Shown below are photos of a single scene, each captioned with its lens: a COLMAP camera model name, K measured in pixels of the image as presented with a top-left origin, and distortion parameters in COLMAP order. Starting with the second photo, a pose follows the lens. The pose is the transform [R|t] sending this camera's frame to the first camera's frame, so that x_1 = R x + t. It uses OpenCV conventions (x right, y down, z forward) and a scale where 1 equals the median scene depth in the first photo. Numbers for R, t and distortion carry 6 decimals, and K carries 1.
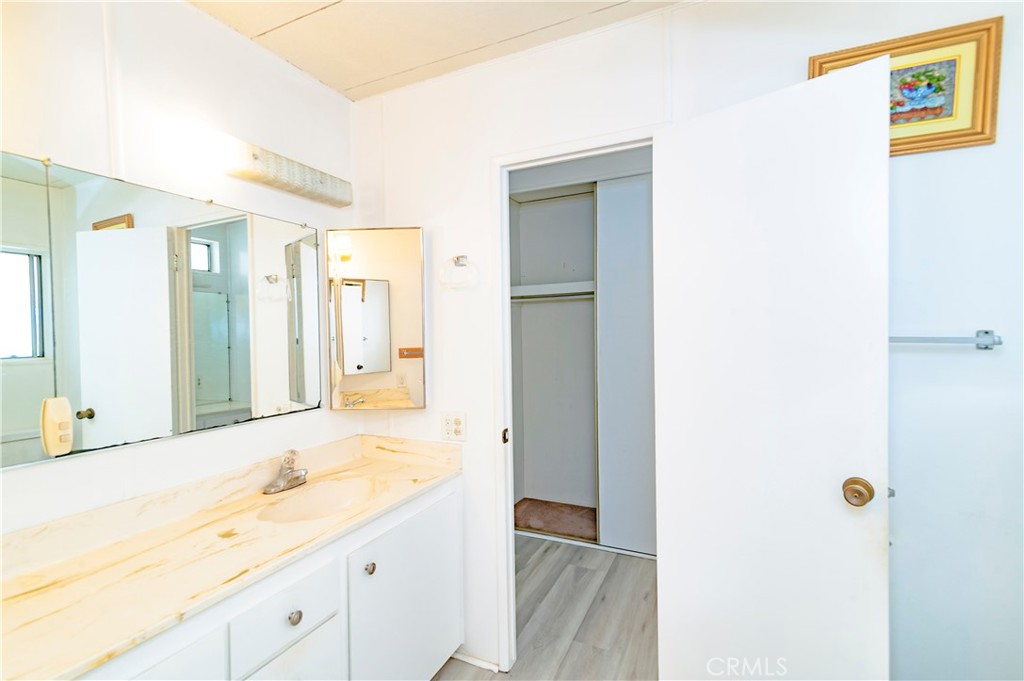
lens RADIAL K [[463.6, 0, 516.1], [0, 463.6, 338.7], [0, 0, 1]] dist [0.011430, -0.002417]
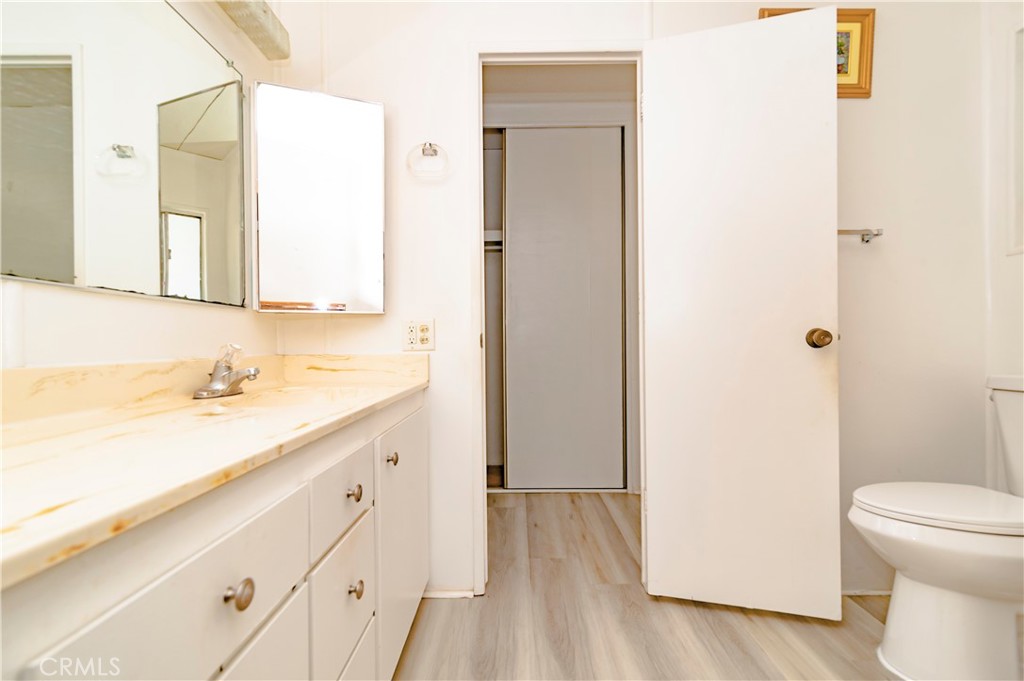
lens RADIAL K [[463.6, 0, 515.2], [0, 463.6, 342.3], [0, 0, 1]] dist [0.011430, -0.002417]
pose [[0.907139, 0.009553, 0.420722, -0.344563], [-0.000048, 0.999745, -0.022597, 0.226862], [-0.420831, 0.020479, 0.906908, 0.119109]]
